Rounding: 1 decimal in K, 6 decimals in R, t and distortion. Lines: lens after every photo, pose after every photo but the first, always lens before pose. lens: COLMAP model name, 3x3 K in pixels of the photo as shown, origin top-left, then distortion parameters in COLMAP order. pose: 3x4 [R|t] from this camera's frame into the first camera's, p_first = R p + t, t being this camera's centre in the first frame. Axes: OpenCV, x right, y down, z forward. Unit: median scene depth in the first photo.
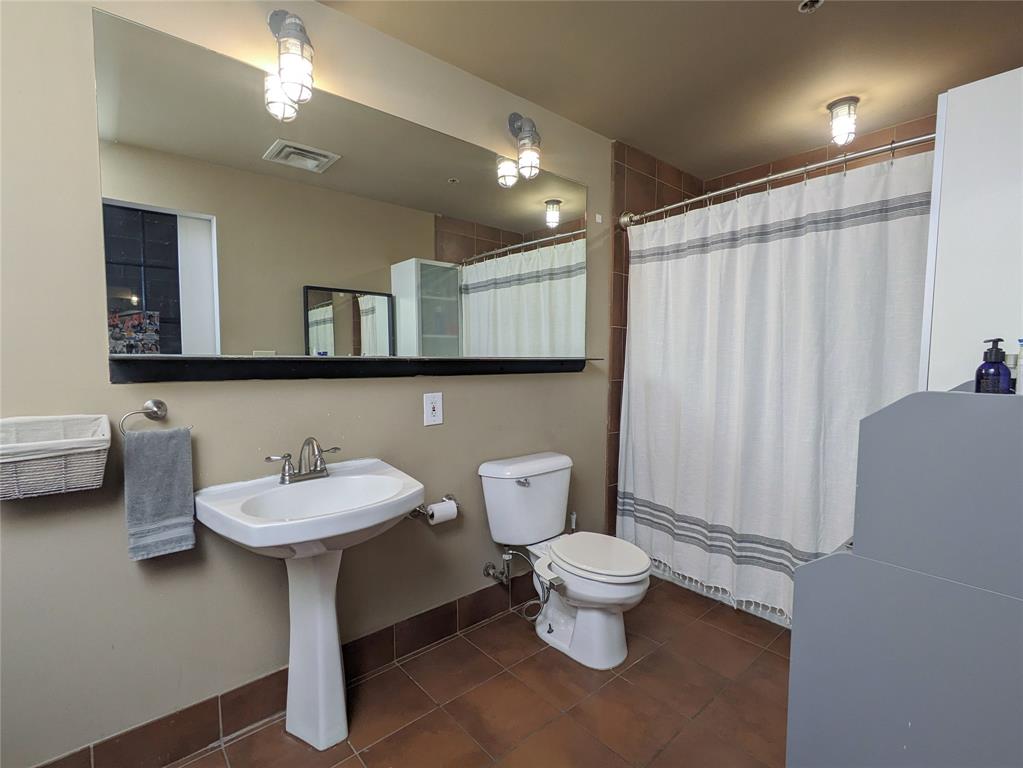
lens RADIAL K [[446.7, 0, 513.5], [0, 446.7, 386.2], [0, 0, 1]] dist [0.001872, 0.000557]
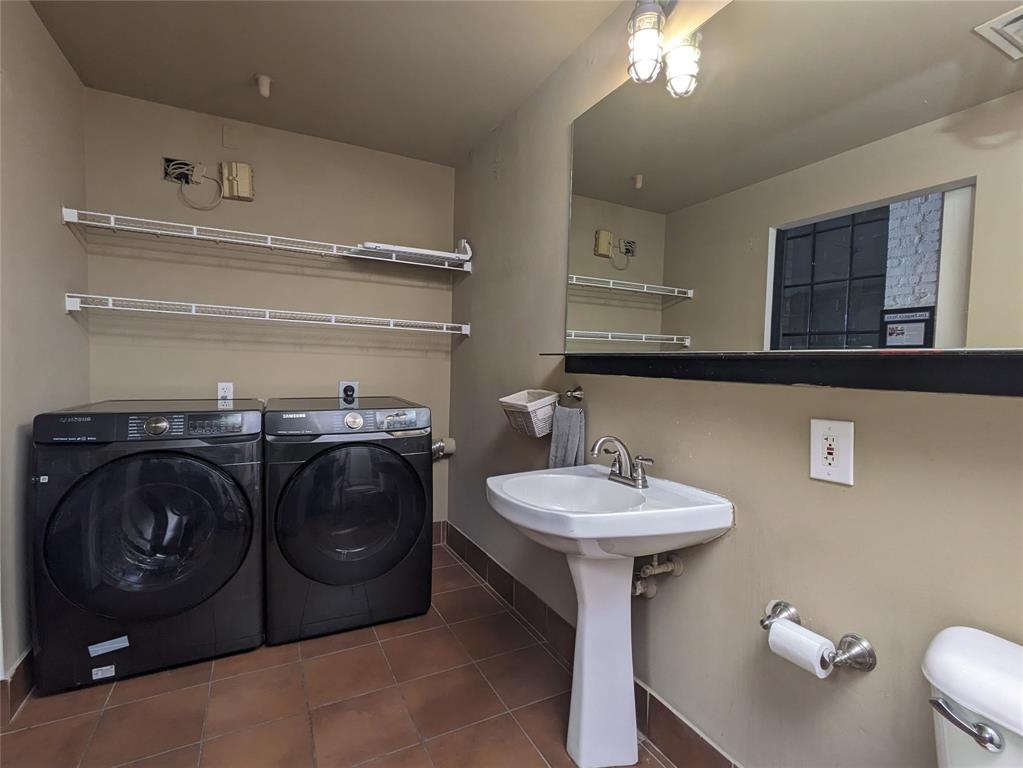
lens RADIAL K [[446.7, 0, 513.5], [0, 446.7, 386.2], [0, 0, 1]] dist [0.001872, 0.000557]
pose [[-0.233756, 0.029136, -0.971859, 0.446276], [-0.087658, 0.994849, 0.050910, -0.019909], [0.968336, 0.097092, -0.229998, 0.867241]]
